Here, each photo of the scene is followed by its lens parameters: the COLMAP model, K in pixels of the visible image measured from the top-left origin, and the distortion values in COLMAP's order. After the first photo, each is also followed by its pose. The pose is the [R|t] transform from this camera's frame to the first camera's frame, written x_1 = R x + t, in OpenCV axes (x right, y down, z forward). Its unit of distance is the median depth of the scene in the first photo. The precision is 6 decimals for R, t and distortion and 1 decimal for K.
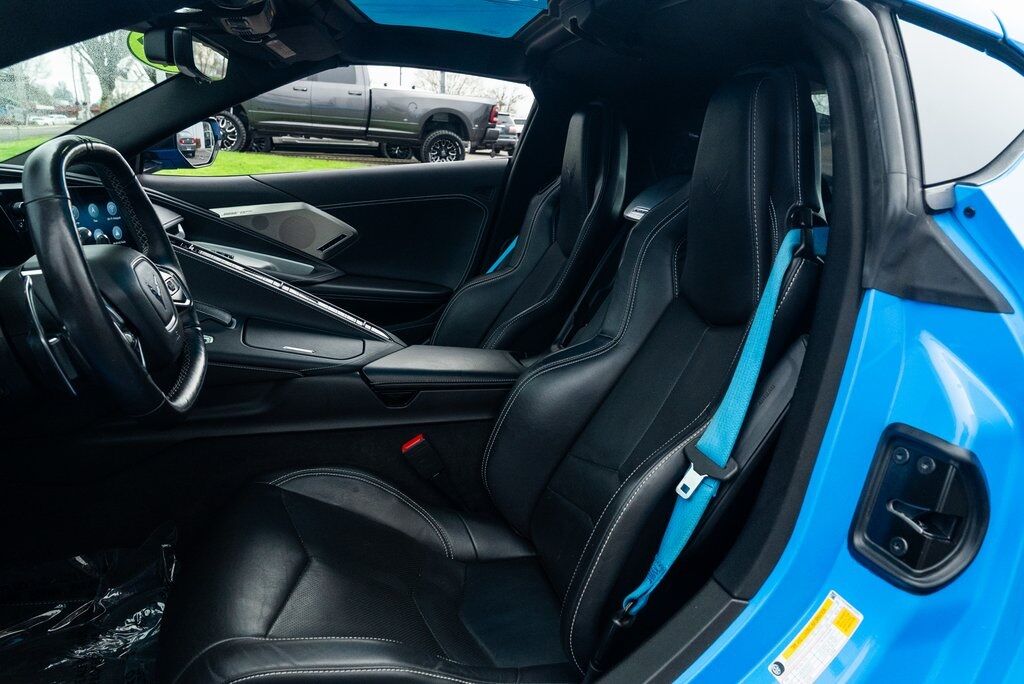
lens RADIAL K [[704.7, 0, 510.8], [0, 704.7, 351.9], [0, 0, 1]] dist [-0.026498, 0.007391]
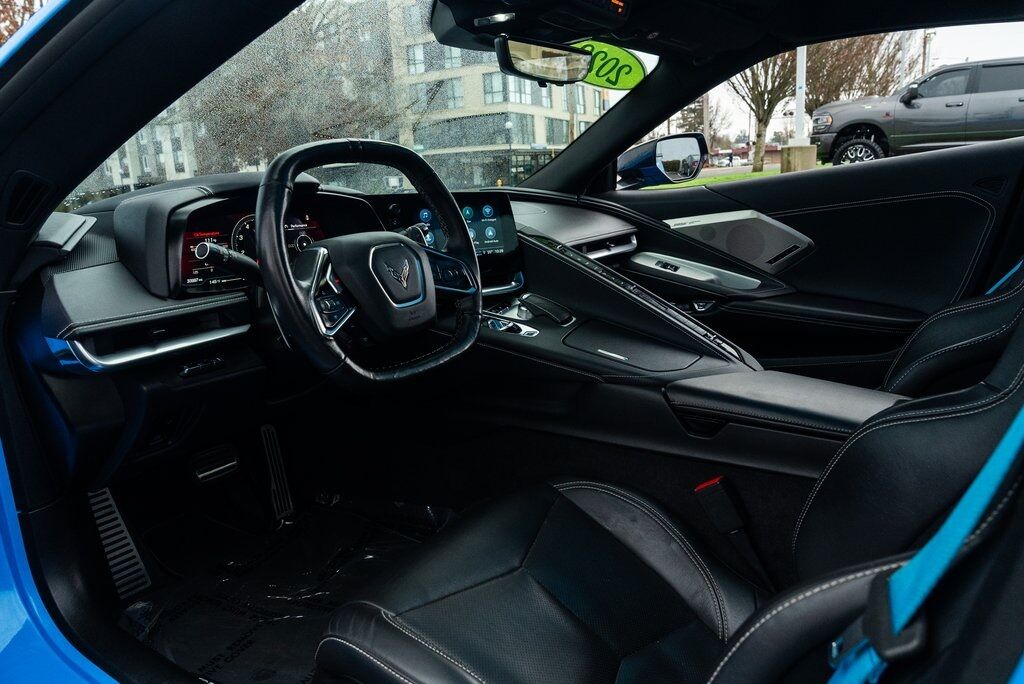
lens RADIAL K [[704.7, 0, 510.0], [0, 704.7, 345.0], [0, 0, 1]] dist [-0.026498, 0.007391]
pose [[0.645899, 0.093507, -0.757675, 0.243895], [-0.137433, 0.990498, 0.005083, -0.001445], [0.750951, 0.100847, 0.652613, 0.221327]]
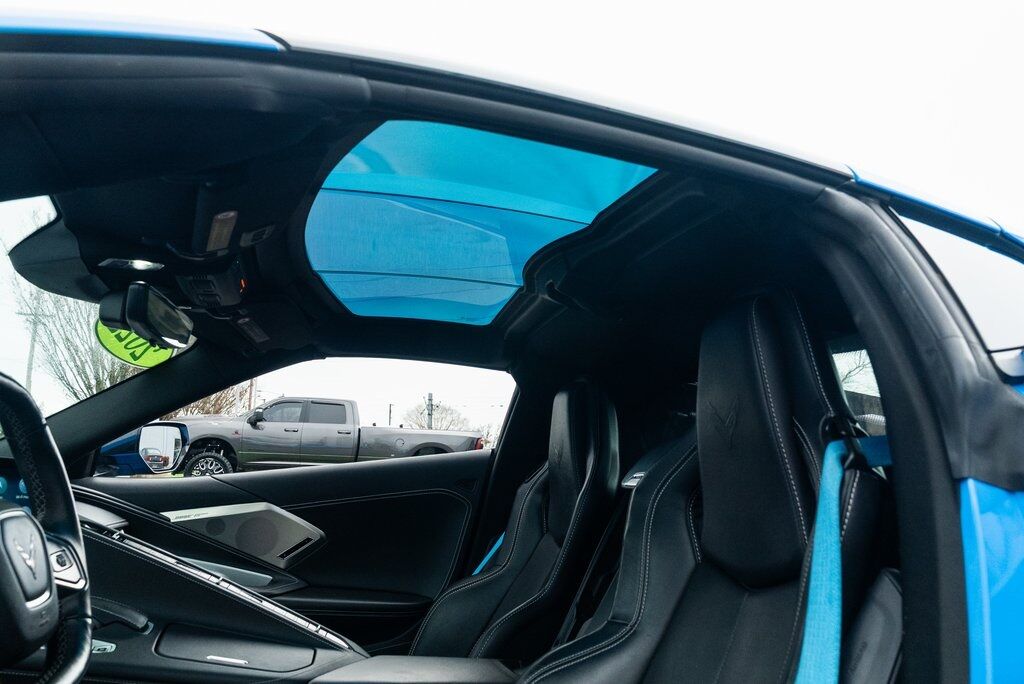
lens RADIAL K [[704.7, 0, 513.4], [0, 704.7, 342.4], [0, 0, 1]] dist [-0.026498, 0.007391]
pose [[0.998819, -0.037672, 0.030676, 0.002888], [0.047598, 0.885273, -0.462629, 0.044812], [-0.009728, 0.463543, 0.886021, 0.116111]]
